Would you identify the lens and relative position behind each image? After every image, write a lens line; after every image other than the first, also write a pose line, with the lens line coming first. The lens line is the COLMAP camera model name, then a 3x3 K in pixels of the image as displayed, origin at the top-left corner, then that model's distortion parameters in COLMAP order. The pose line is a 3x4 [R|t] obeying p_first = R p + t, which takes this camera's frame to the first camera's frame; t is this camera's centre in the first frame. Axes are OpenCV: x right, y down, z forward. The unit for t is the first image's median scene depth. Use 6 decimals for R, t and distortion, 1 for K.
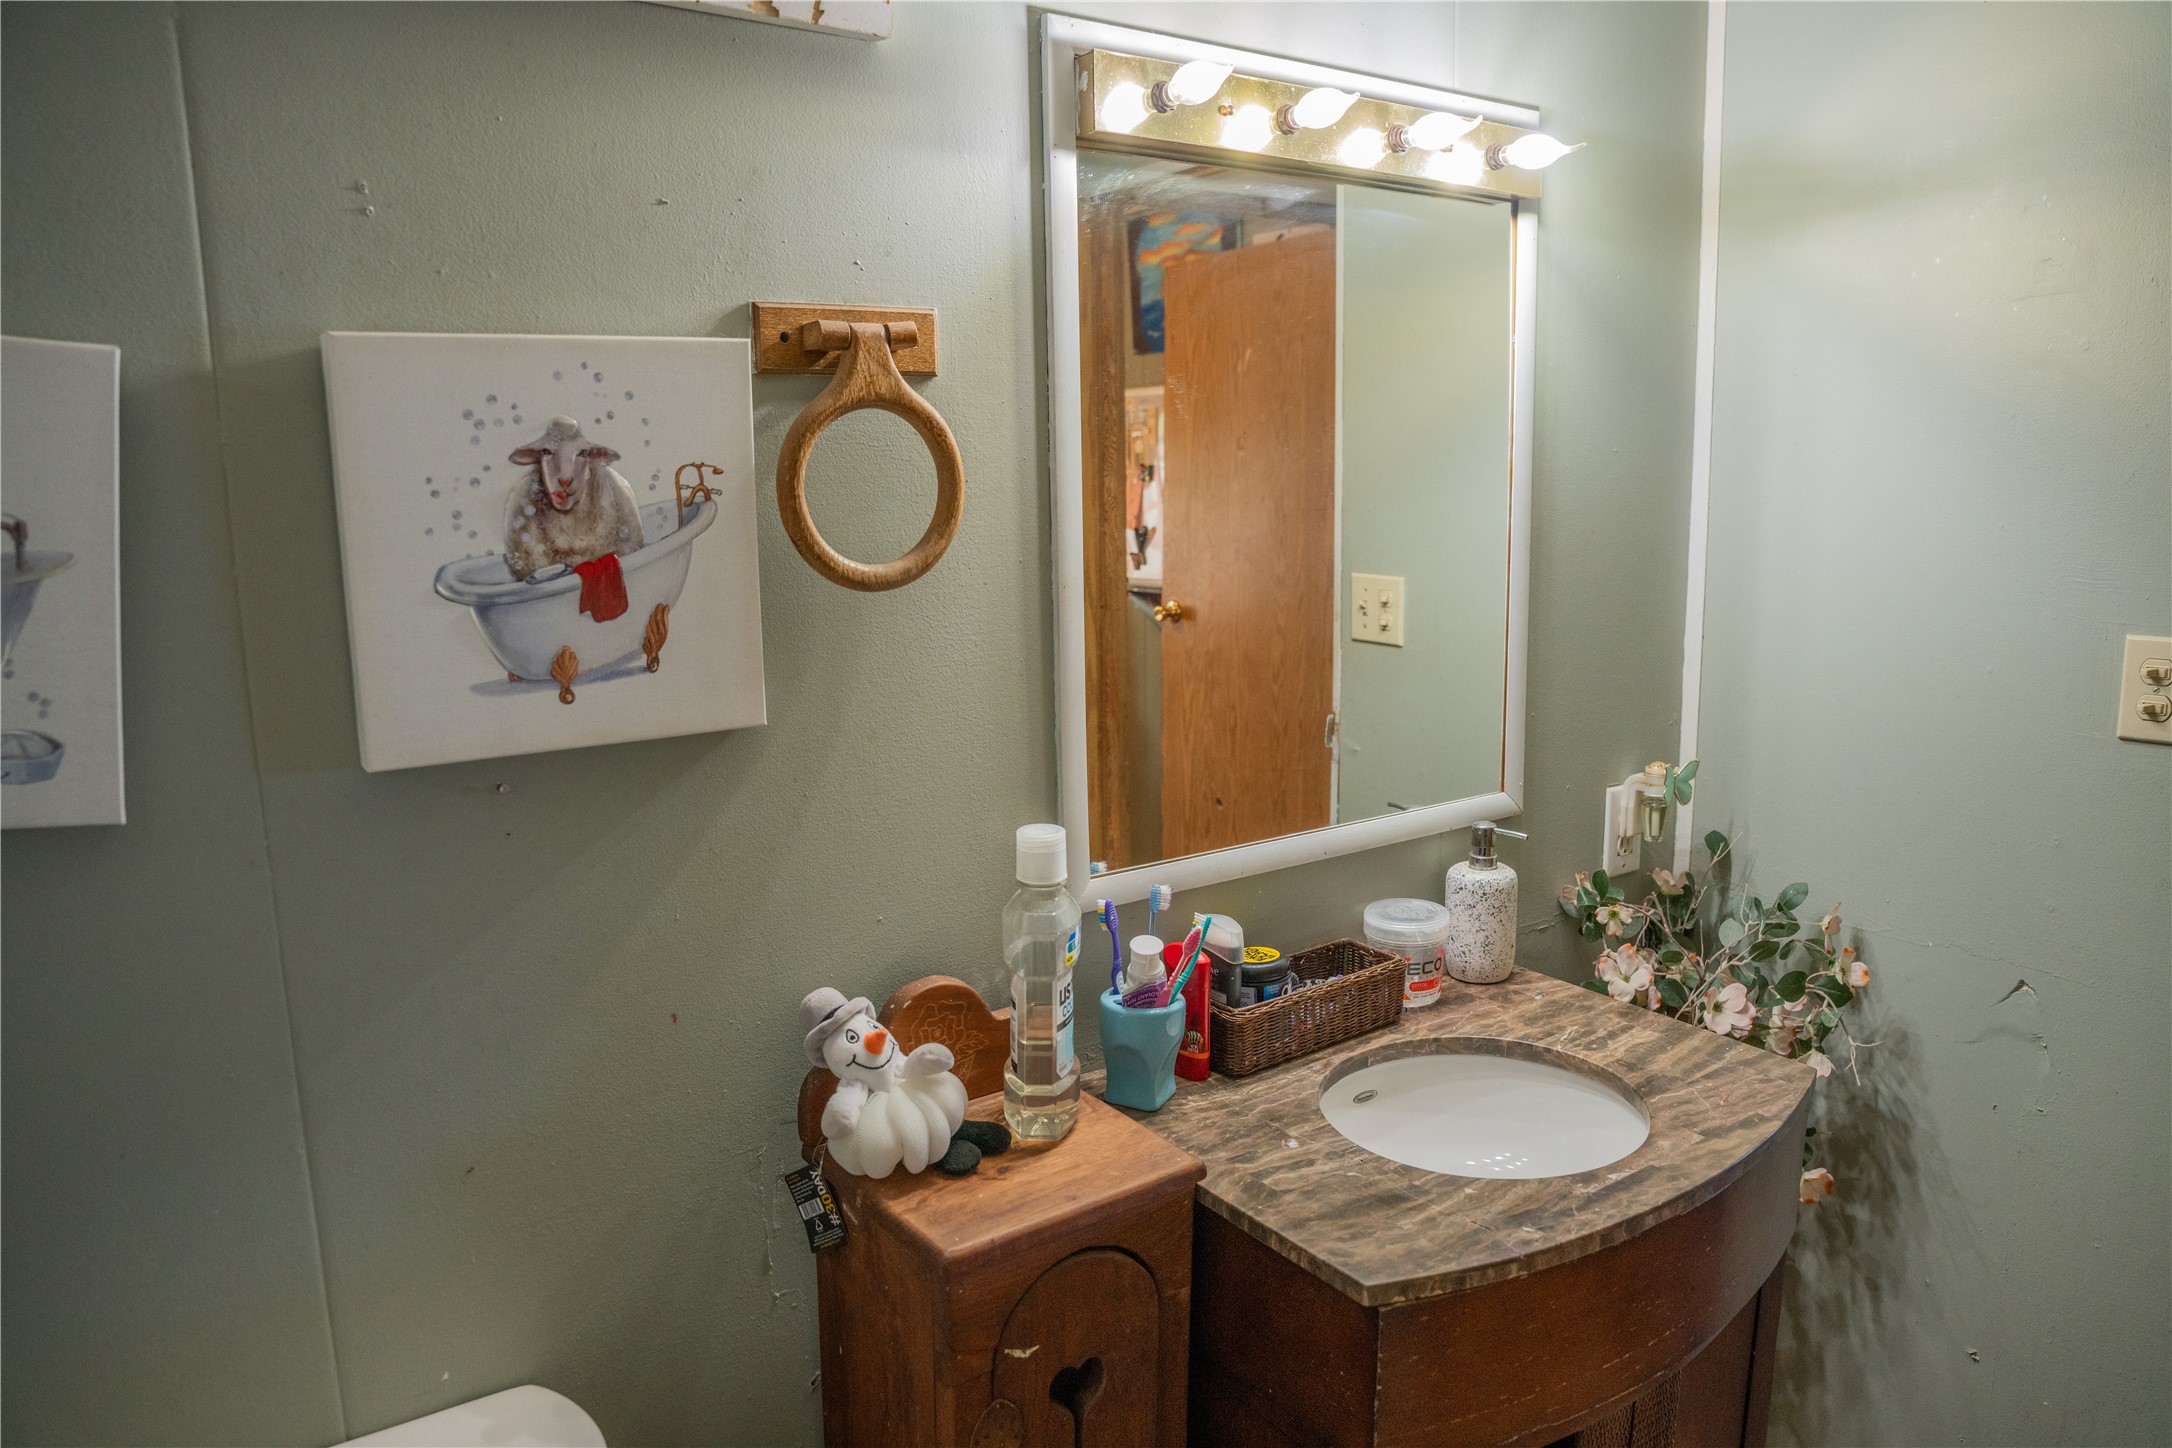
lens RADIAL K [[1487.4, 0, 1088.7], [0, 1487.4, 724.7], [0, 0, 1]] dist [-0.135540, 0.100068]
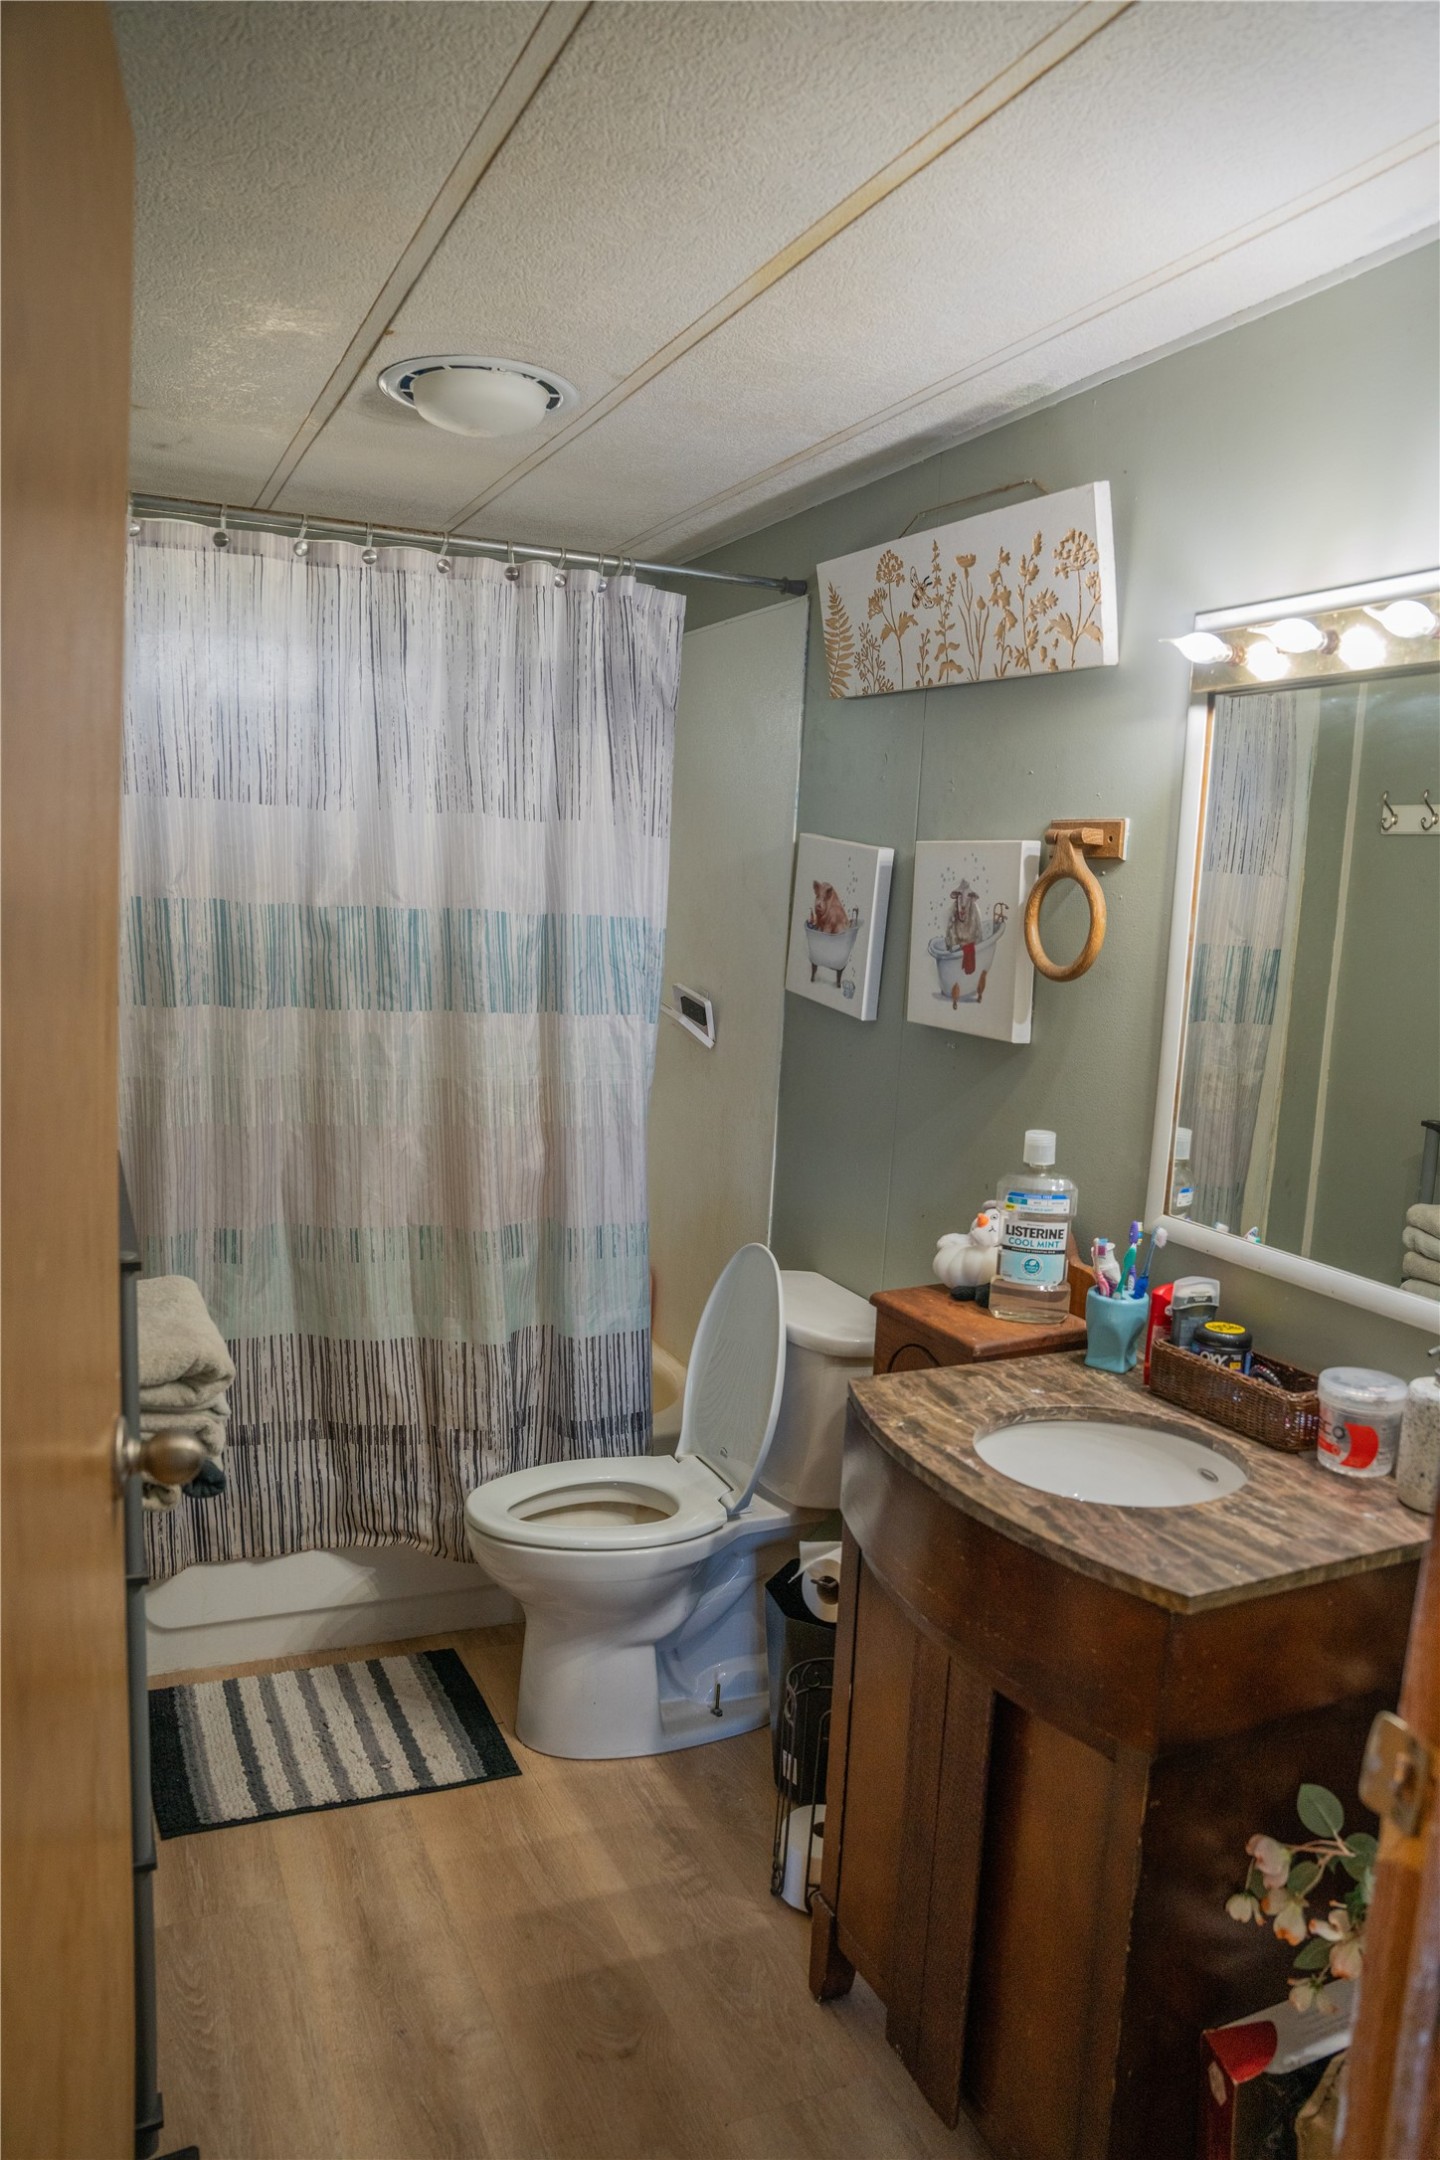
lens RADIAL K [[1479.2, 0, 720.4], [0, 1479.2, 1080.2], [0, 0, 1]] dist [-0.135540, 0.100068]
pose [[-0.183564, 0.130730, -0.974276, 1.778363], [-0.221845, 0.960039, 0.170617, -0.201887], [0.957648, 0.247457, -0.147227, 0.985027]]
